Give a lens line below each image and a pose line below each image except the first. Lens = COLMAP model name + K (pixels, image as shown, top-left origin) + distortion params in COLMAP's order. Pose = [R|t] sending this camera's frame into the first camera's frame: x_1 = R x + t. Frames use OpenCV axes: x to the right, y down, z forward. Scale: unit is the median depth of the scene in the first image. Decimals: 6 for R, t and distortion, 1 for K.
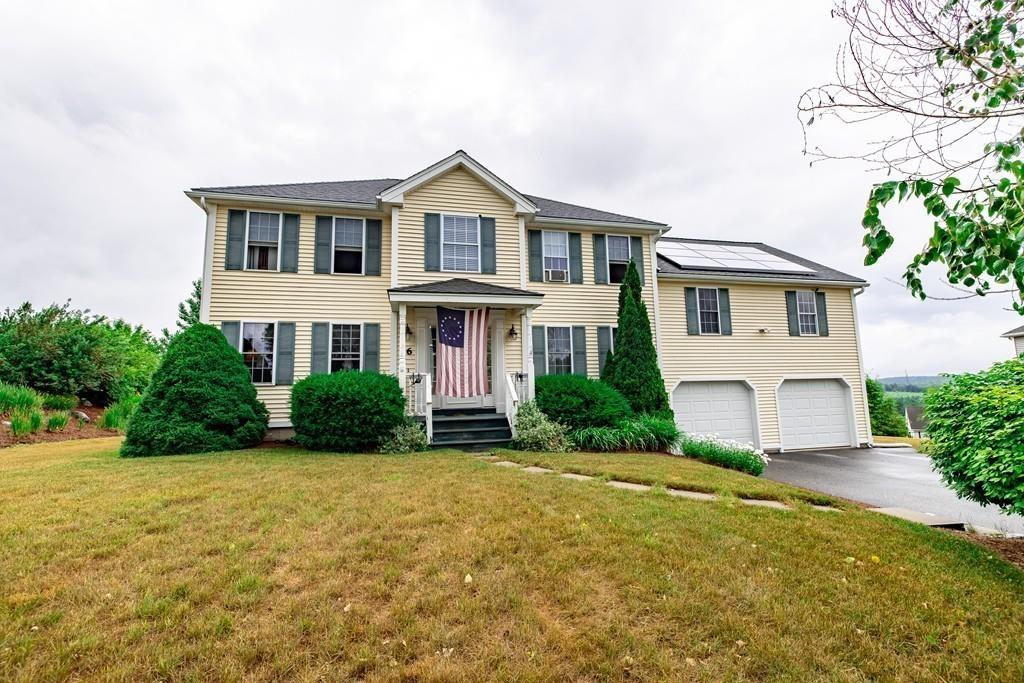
lens RADIAL K [[434.2, 0, 510.2], [0, 434.2, 339.6], [0, 0, 1]] dist [0.000522, 0.000539]
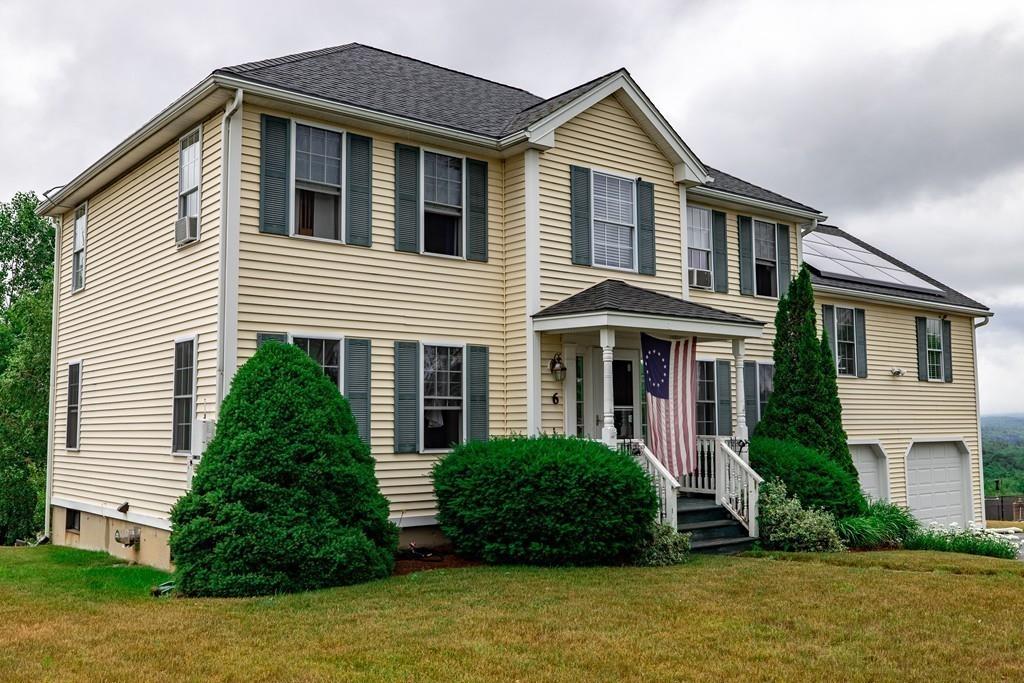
lens RADIAL K [[956.0, 0, 514.7], [0, 956.0, 340.5], [0, 0, 1]] dist [0.034849, -0.005857]
pose [[0.896755, 0.052118, 0.439448, -0.822254], [-0.058741, 0.998272, 0.001477, -0.048496], [-0.438612, -0.027138, 0.898267, -0.150187]]
